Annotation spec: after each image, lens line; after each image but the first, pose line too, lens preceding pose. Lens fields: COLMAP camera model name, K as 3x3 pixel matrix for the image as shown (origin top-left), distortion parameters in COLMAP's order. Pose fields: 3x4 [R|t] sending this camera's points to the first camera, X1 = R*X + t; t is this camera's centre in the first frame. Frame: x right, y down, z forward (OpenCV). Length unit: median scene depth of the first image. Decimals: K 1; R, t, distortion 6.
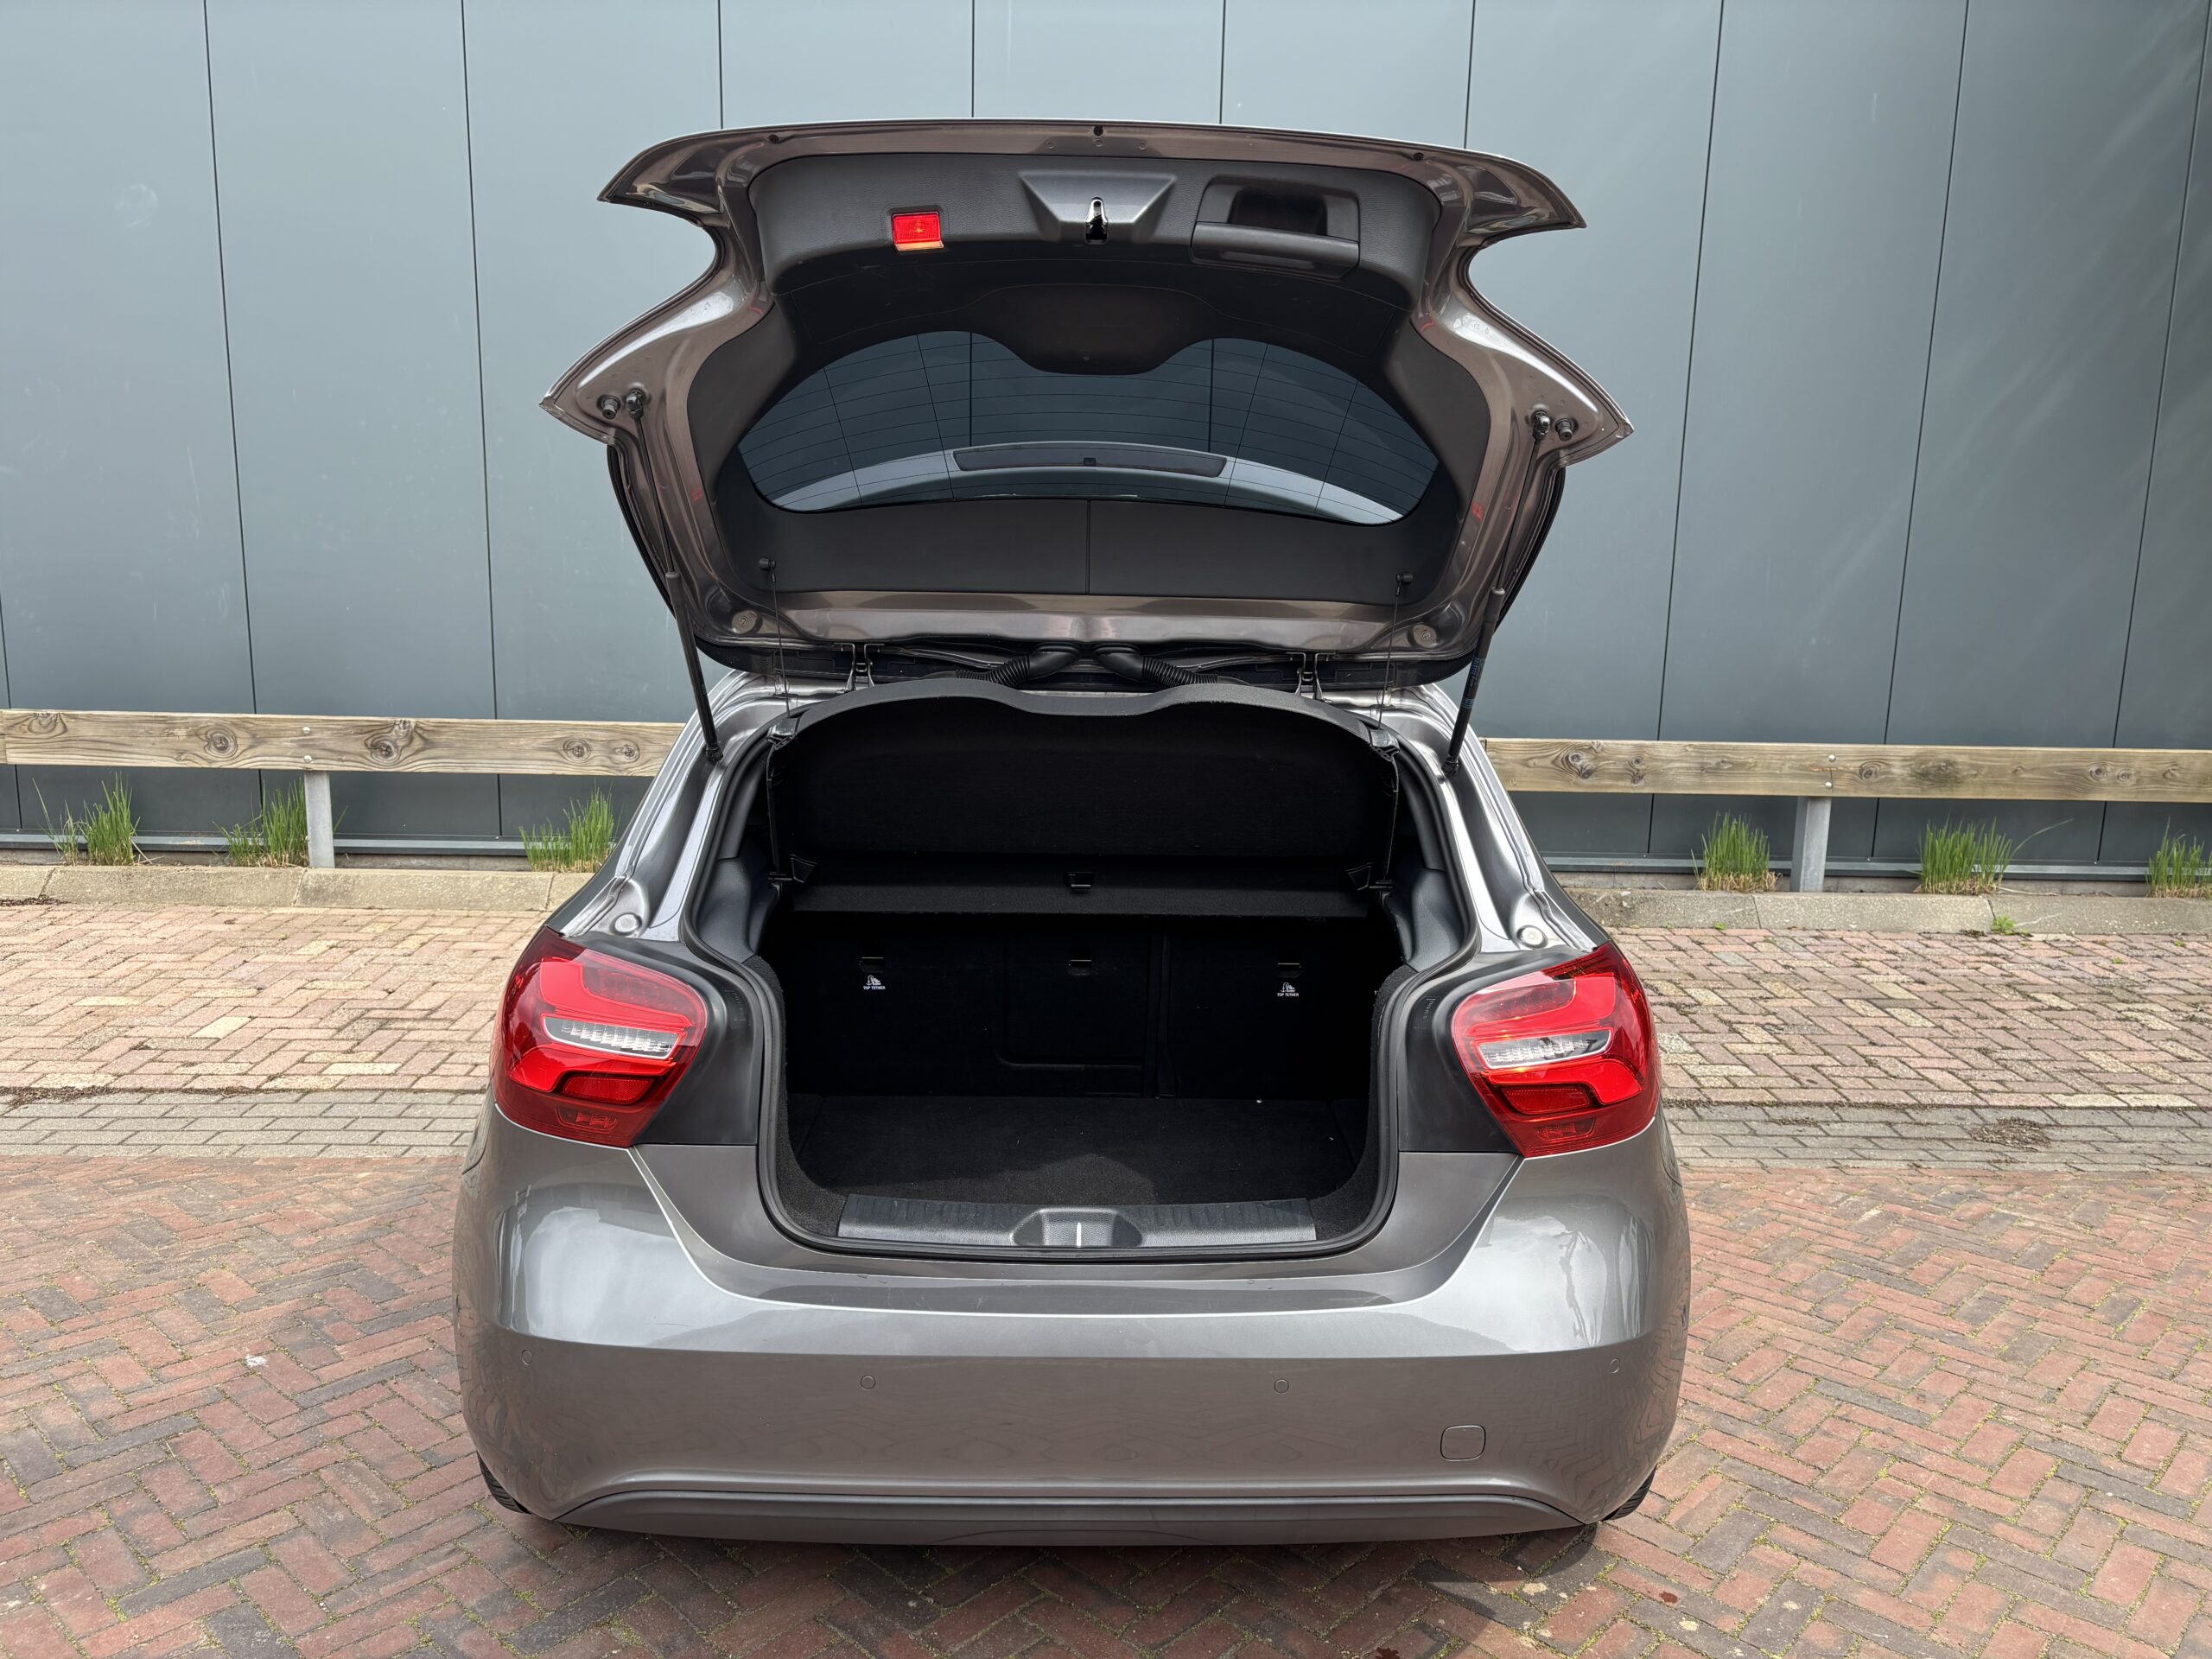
lens RADIAL K [[1673.9, 0, 1112.0], [0, 1673.9, 842.5], [0, 0, 1]] dist [0.049467, -0.052701]
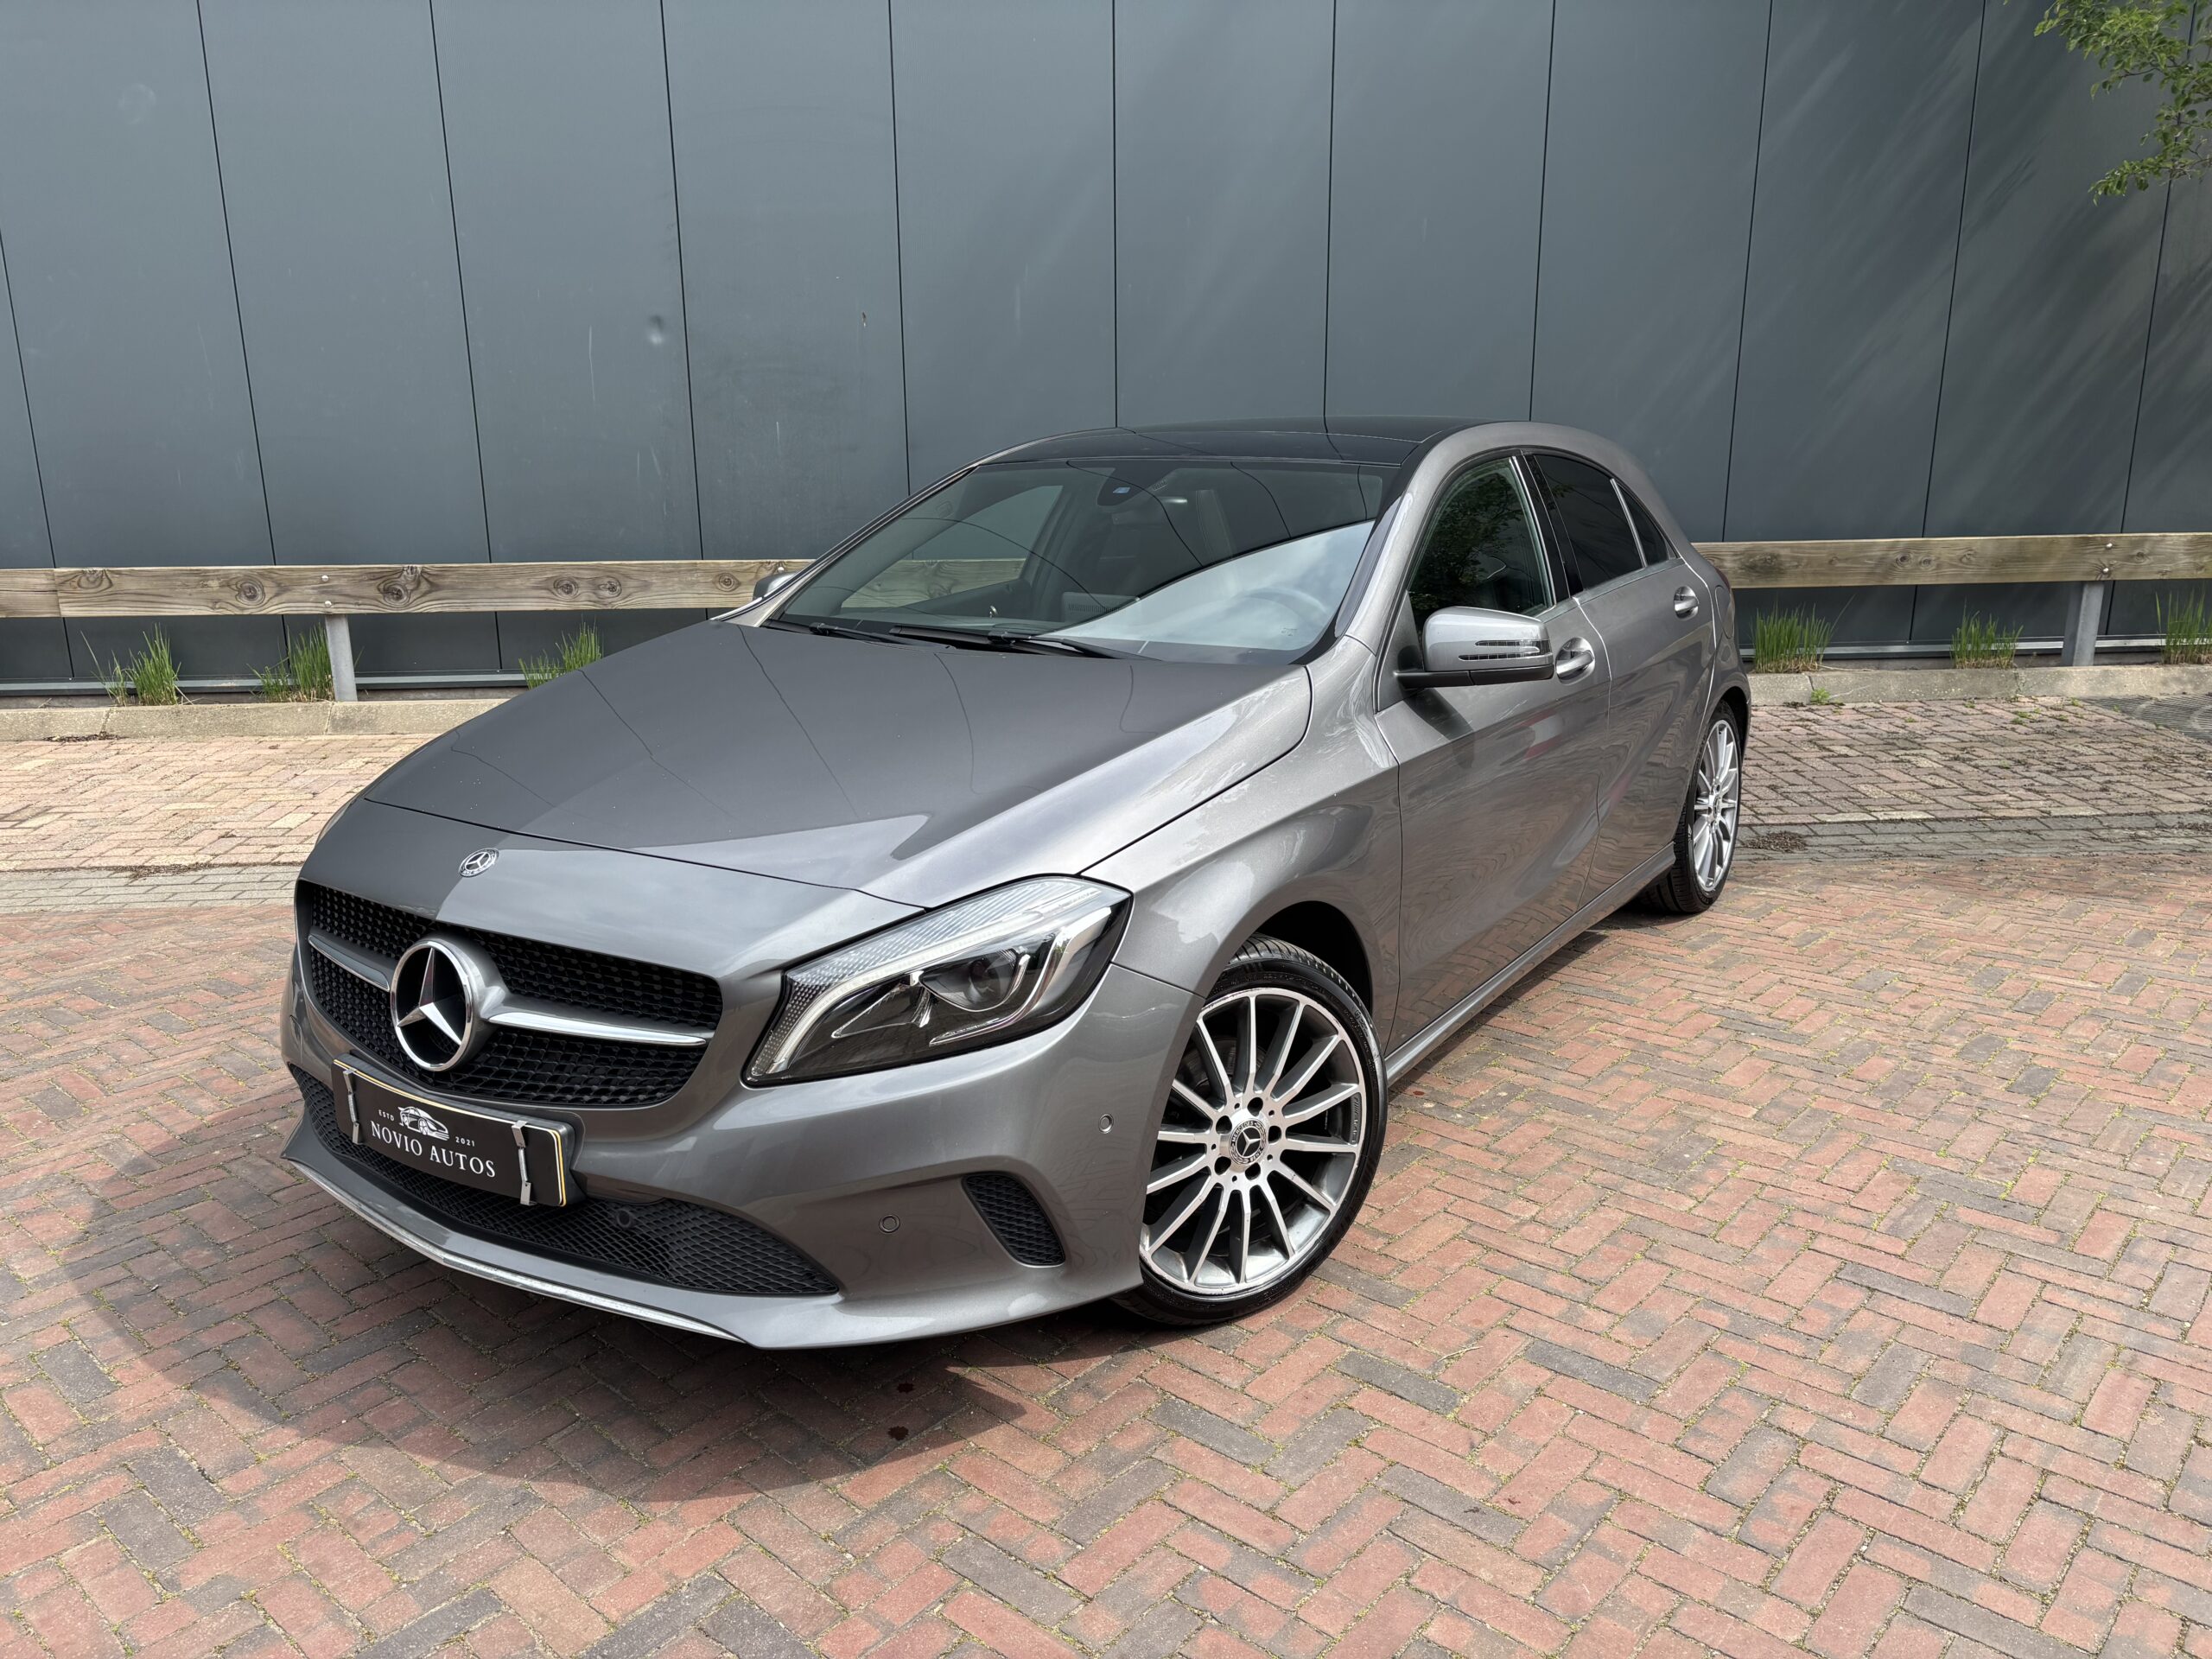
lens RADIAL K [[1673.9, 0, 1096.2], [0, 1673.9, 846.5], [0, 0, 1]] dist [0.049467, -0.052701]
pose [[0.999178, -0.038507, 0.012647, 0.019734], [0.037409, 0.996262, 0.077865, 0.050059], [-0.015598, -0.077328, 0.996884, -0.169260]]
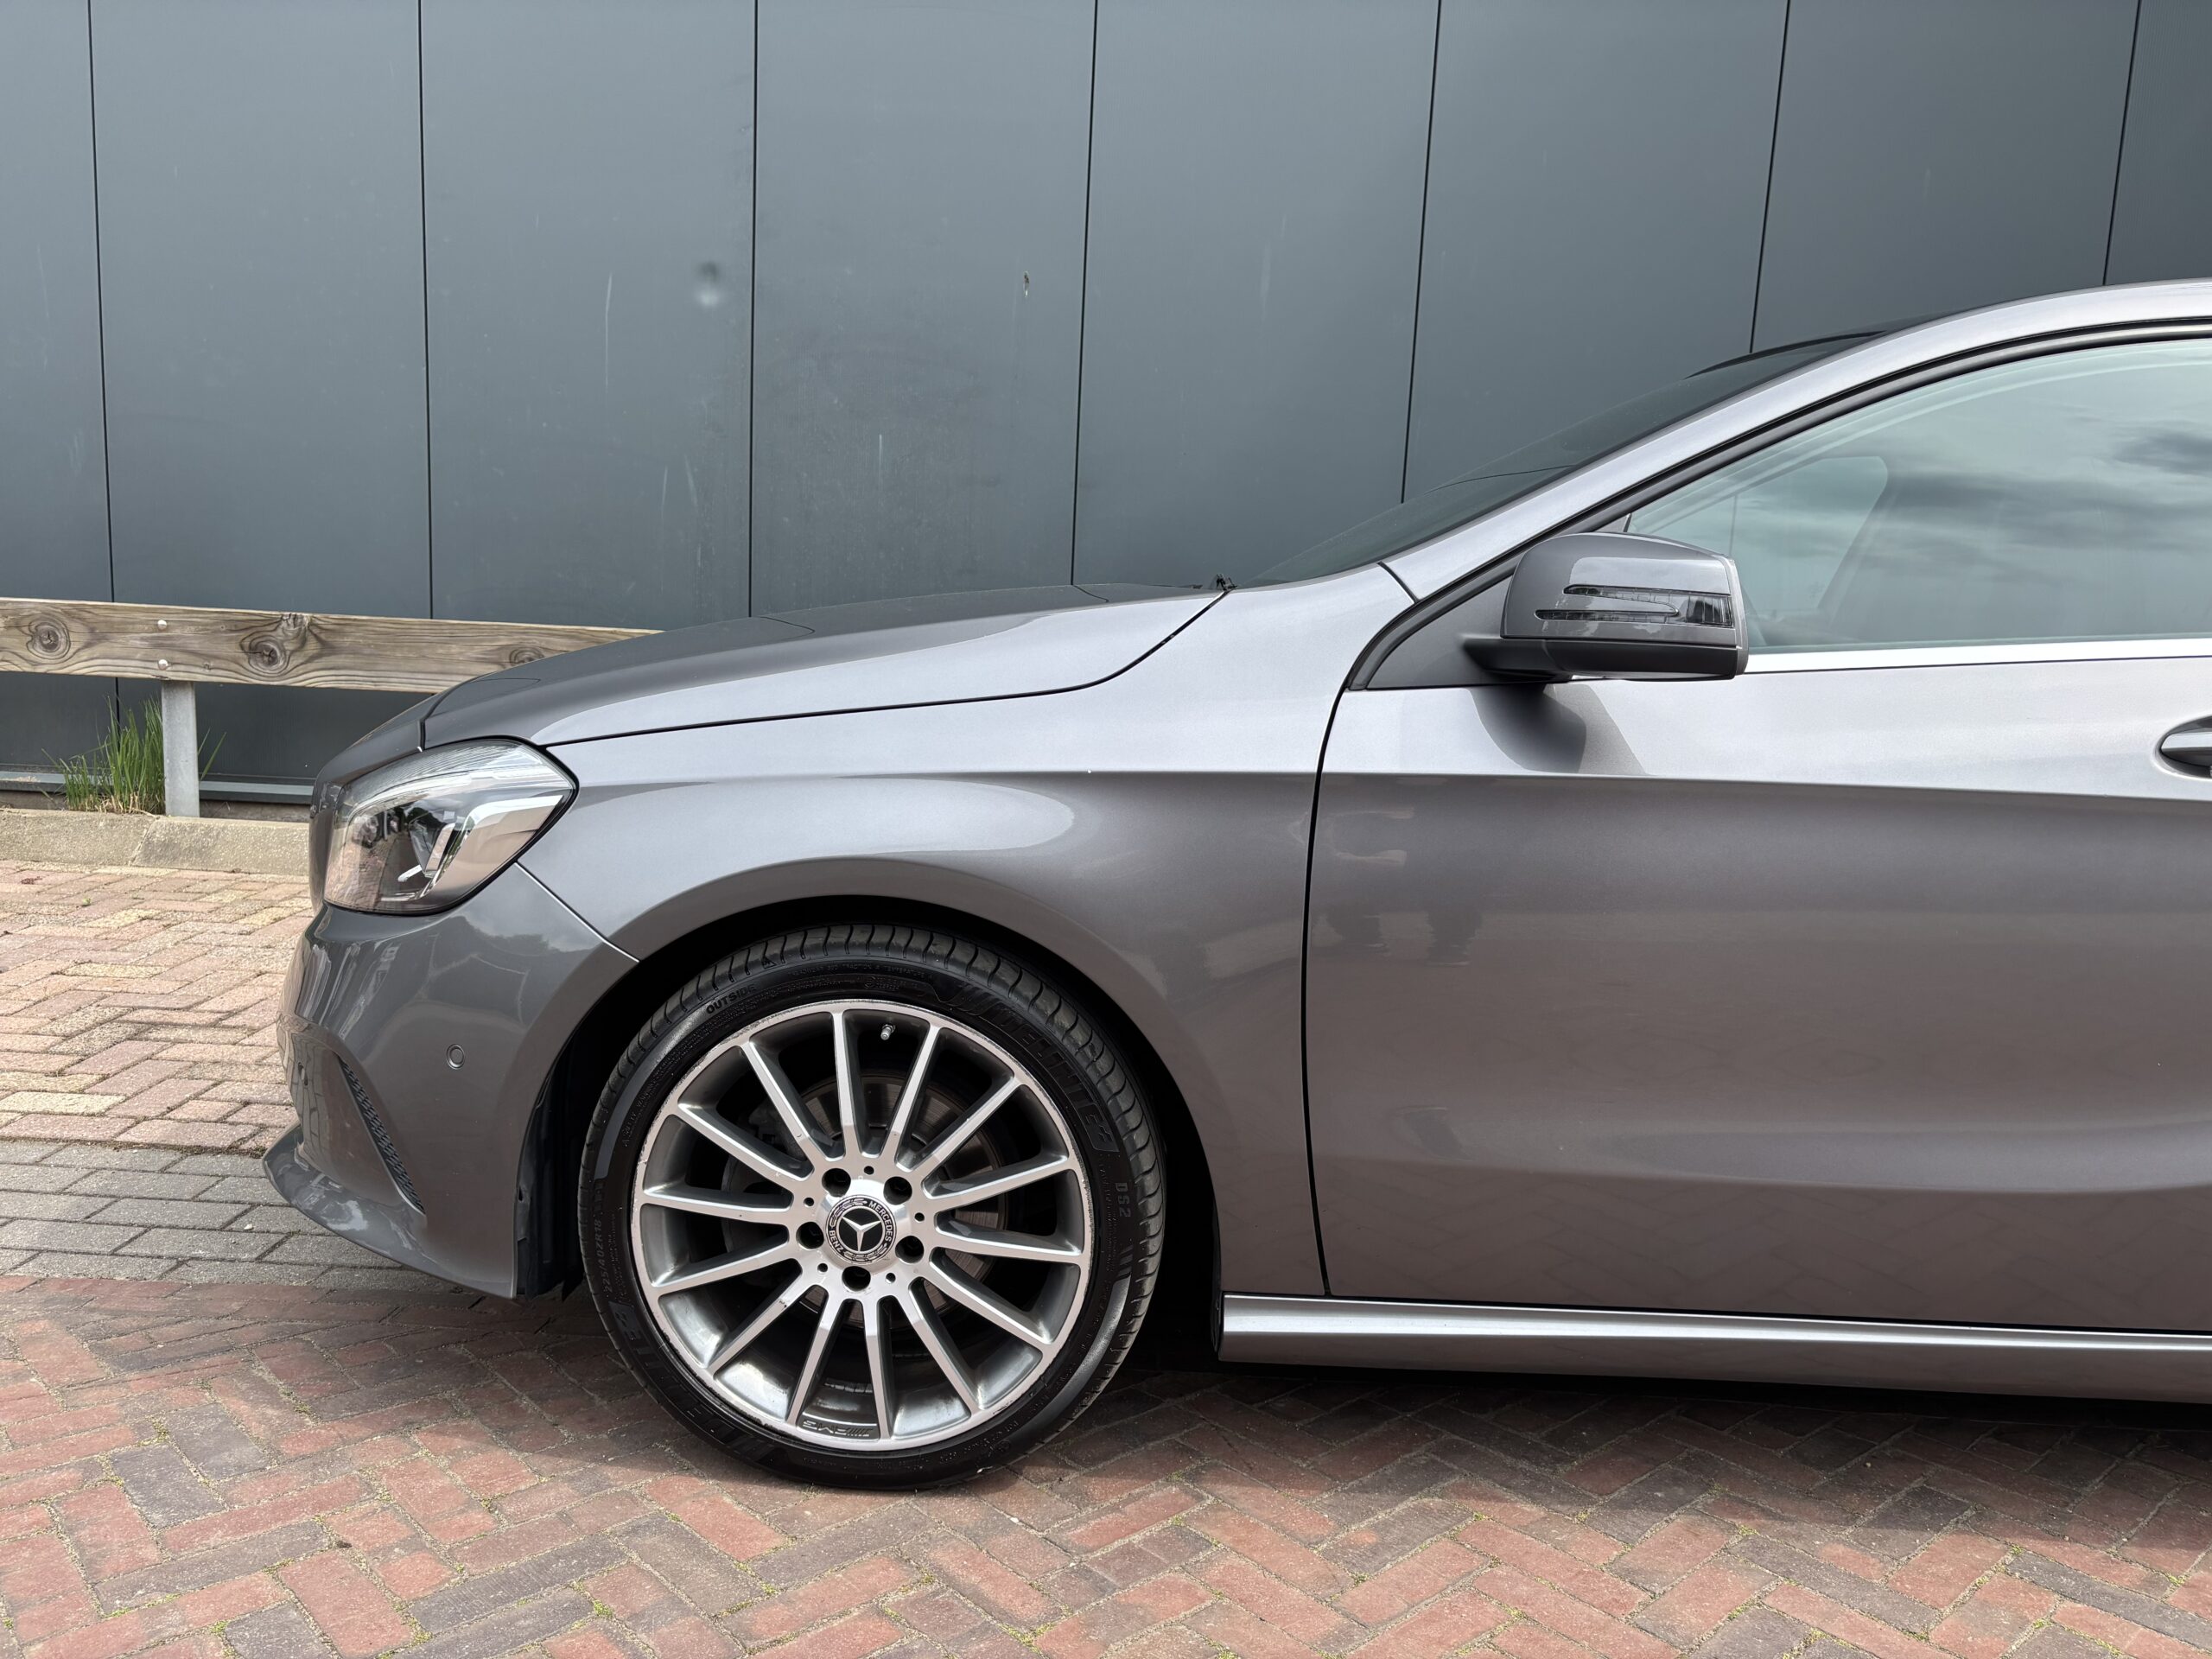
lens RADIAL K [[1673.9, 0, 1111.0], [0, 1673.9, 819.7], [0, 0, 1]] dist [0.049467, -0.052701]
pose [[0.997821, 0.031438, -0.058012, -0.028264], [-0.033604, 0.998759, -0.036752, 0.034941], [0.056784, 0.038621, 0.997639, 0.341530]]
